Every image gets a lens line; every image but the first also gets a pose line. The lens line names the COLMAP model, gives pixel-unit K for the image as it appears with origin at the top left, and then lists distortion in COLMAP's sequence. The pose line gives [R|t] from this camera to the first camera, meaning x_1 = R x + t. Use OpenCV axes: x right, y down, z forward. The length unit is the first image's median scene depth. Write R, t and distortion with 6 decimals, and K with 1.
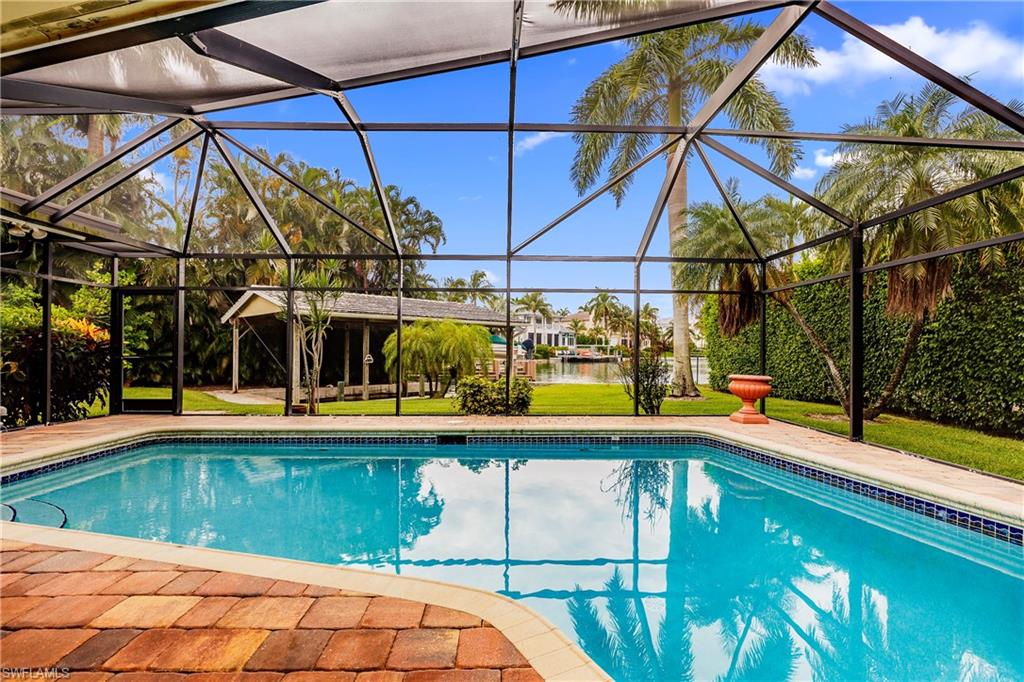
lens RADIAL K [[494.9, 0, 515.7], [0, 494.9, 346.6], [0, 0, 1]] dist [-0.001610, -0.000076]
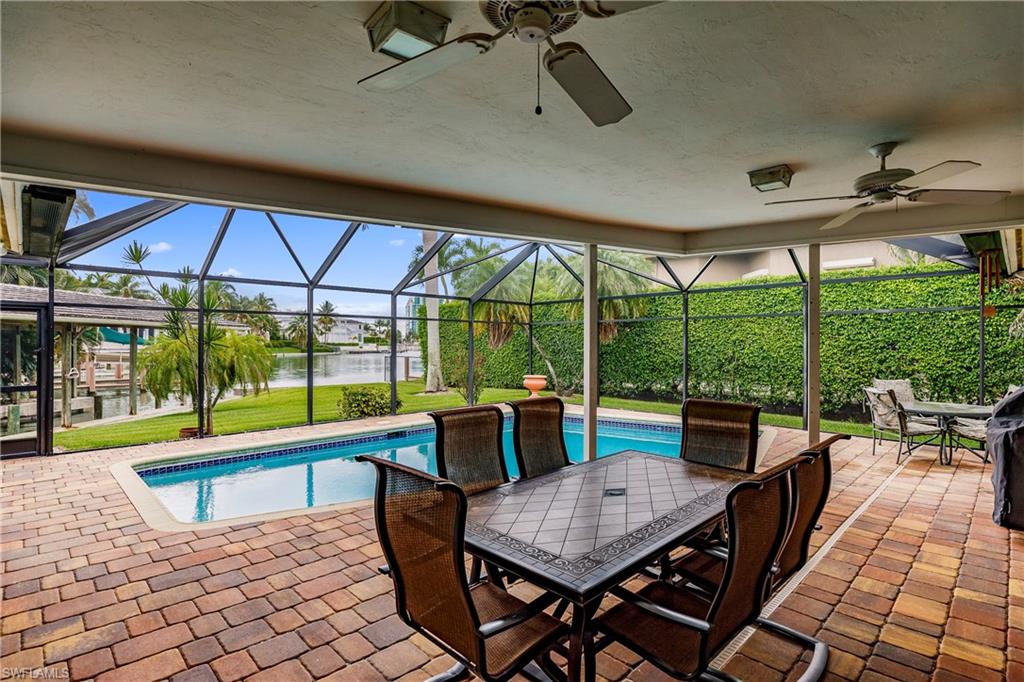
lens RADIAL K [[494.9, 0, 516.1], [0, 494.9, 342.9], [0, 0, 1]] dist [-0.001610, -0.000076]
pose [[0.737787, -0.007352, 0.674994, -0.639343], [0.004355, 0.999972, 0.006131, -0.057825], [-0.675020, -0.001584, 0.737798, -0.183805]]
